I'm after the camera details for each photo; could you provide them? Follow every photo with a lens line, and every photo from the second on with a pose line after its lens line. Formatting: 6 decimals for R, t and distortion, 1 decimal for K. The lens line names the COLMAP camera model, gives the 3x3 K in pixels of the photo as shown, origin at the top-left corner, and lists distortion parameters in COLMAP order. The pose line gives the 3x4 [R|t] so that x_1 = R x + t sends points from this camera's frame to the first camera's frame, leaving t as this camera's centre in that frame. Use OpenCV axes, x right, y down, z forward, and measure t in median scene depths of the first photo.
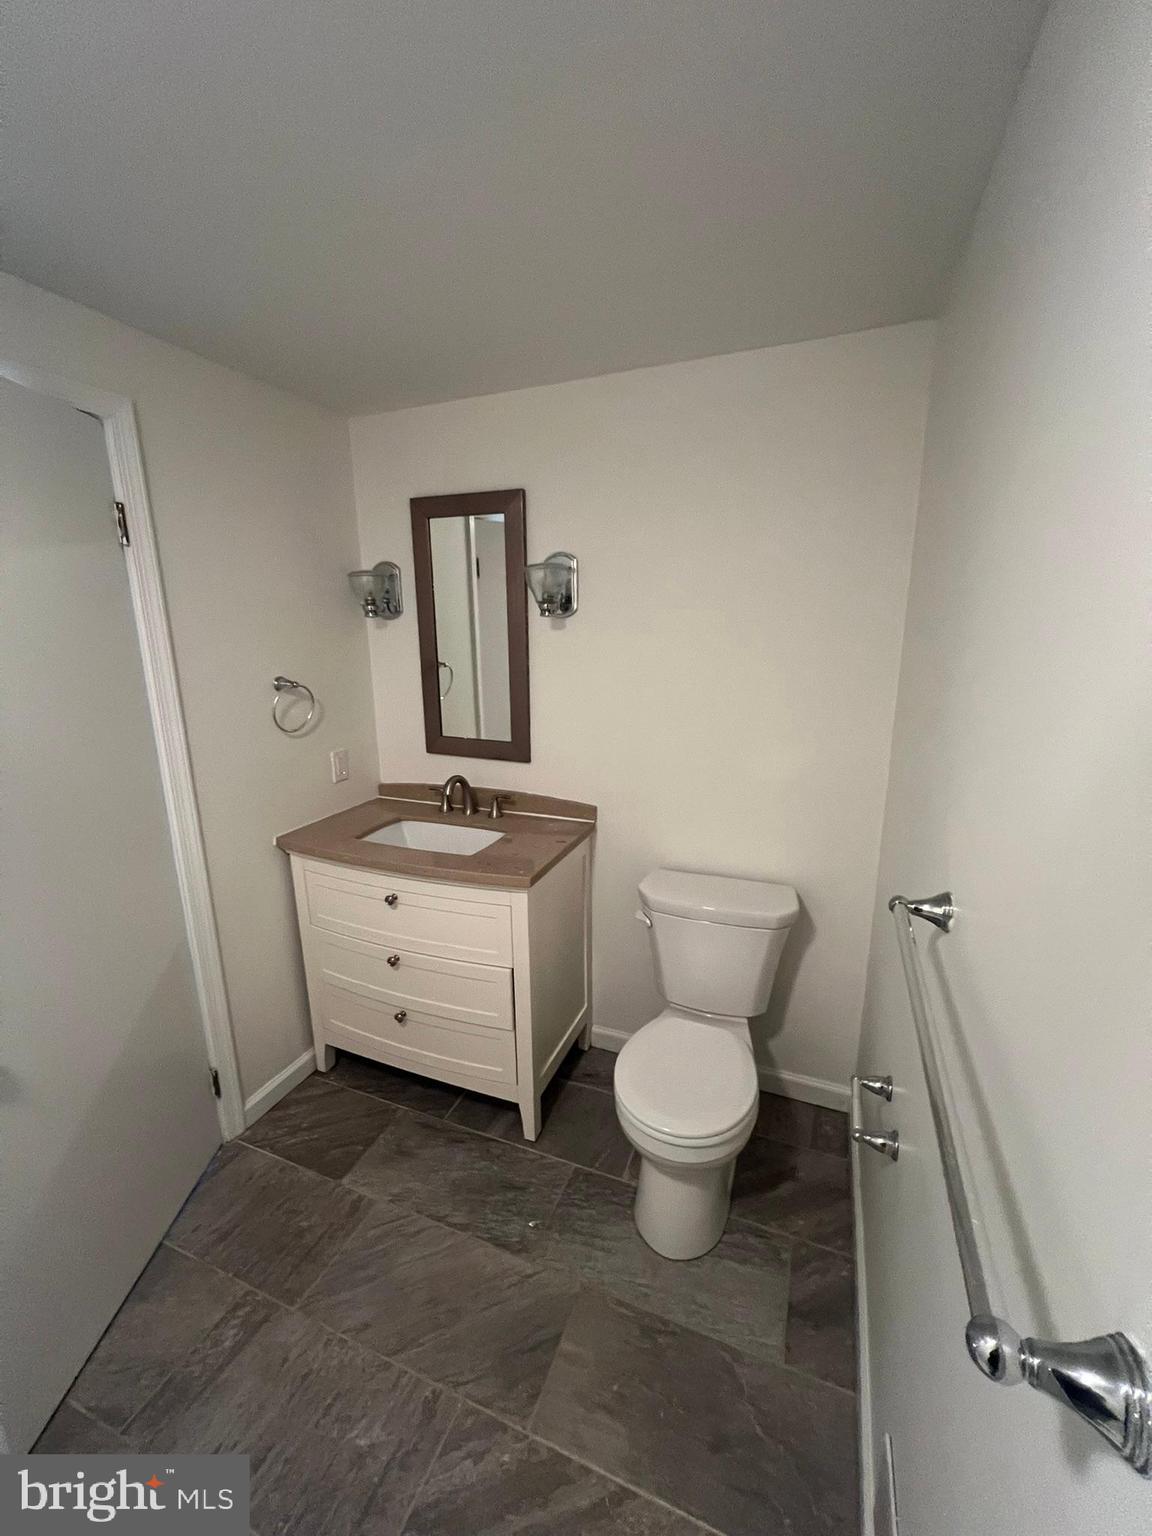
lens RADIAL K [[617.5, 0, 576.8], [0, 617.5, 767.9], [0, 0, 1]] dist [-0.003268, 0.000835]
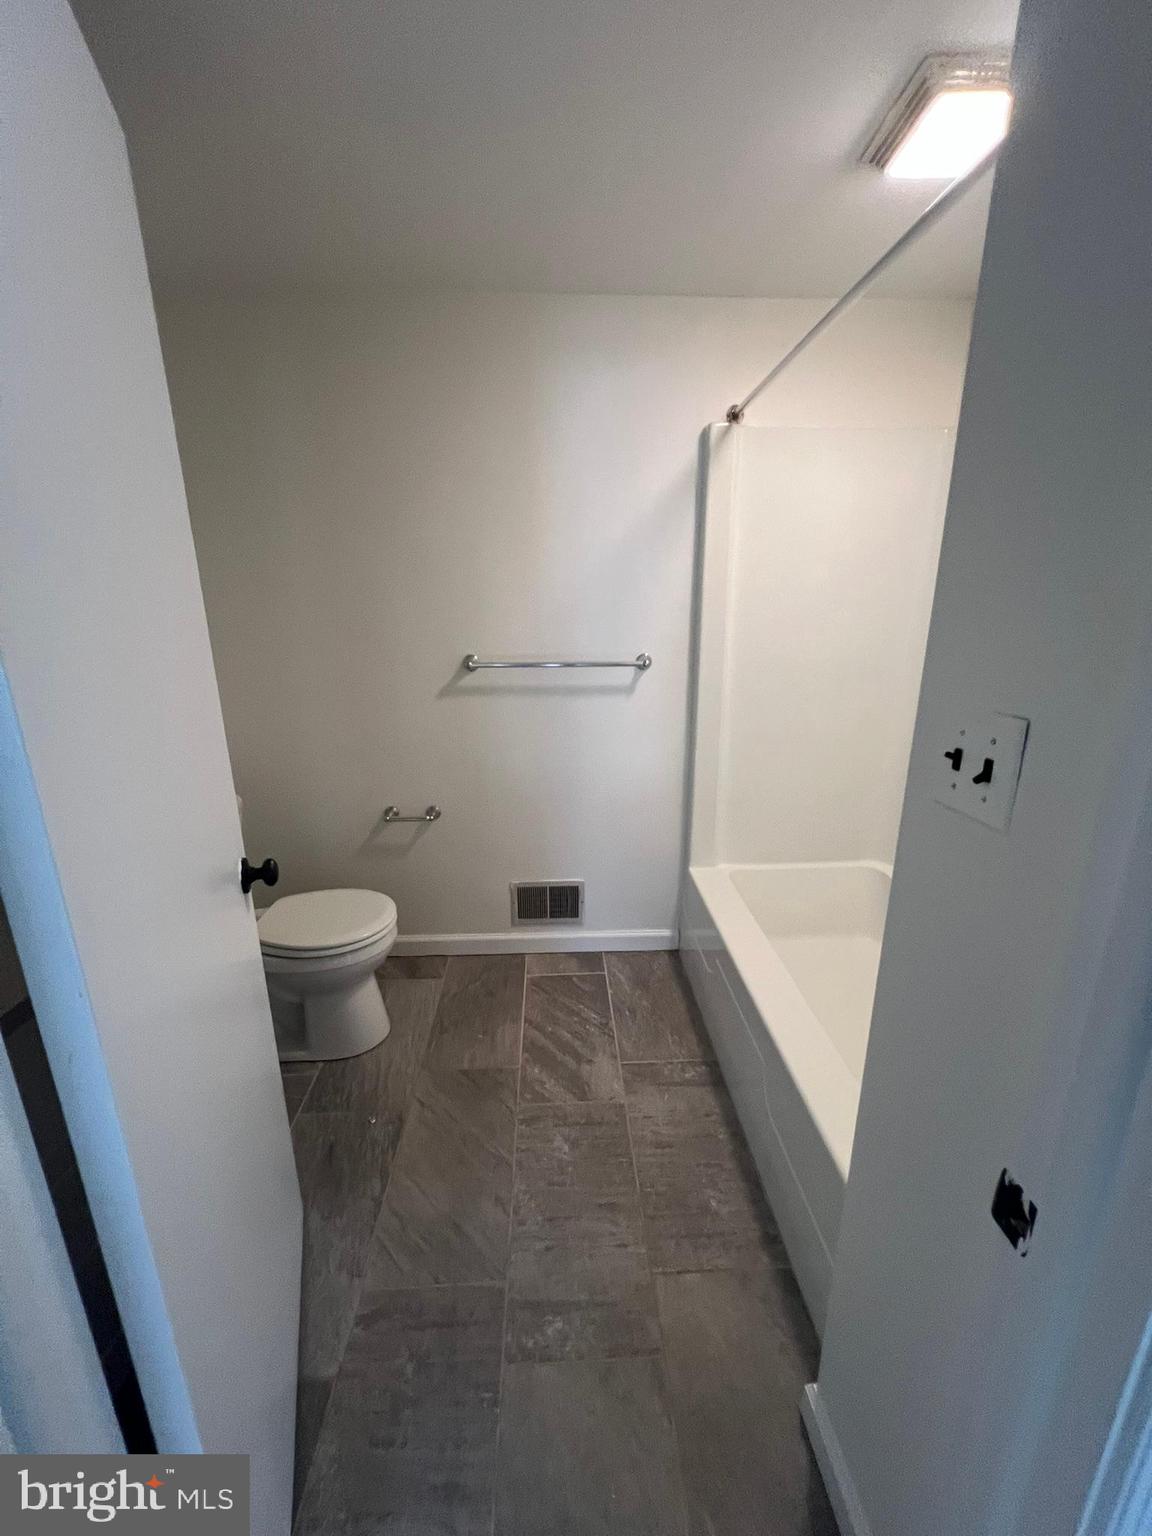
lens RADIAL K [[617.5, 0, 576.8], [0, 617.5, 767.9], [0, 0, 1]] dist [-0.003268, 0.000835]
pose [[-0.422205, -0.231321, 0.876489, -1.193831], [0.212178, 0.914817, 0.343642, -0.100348], [-0.881319, 0.331059, -0.337159, 1.032050]]
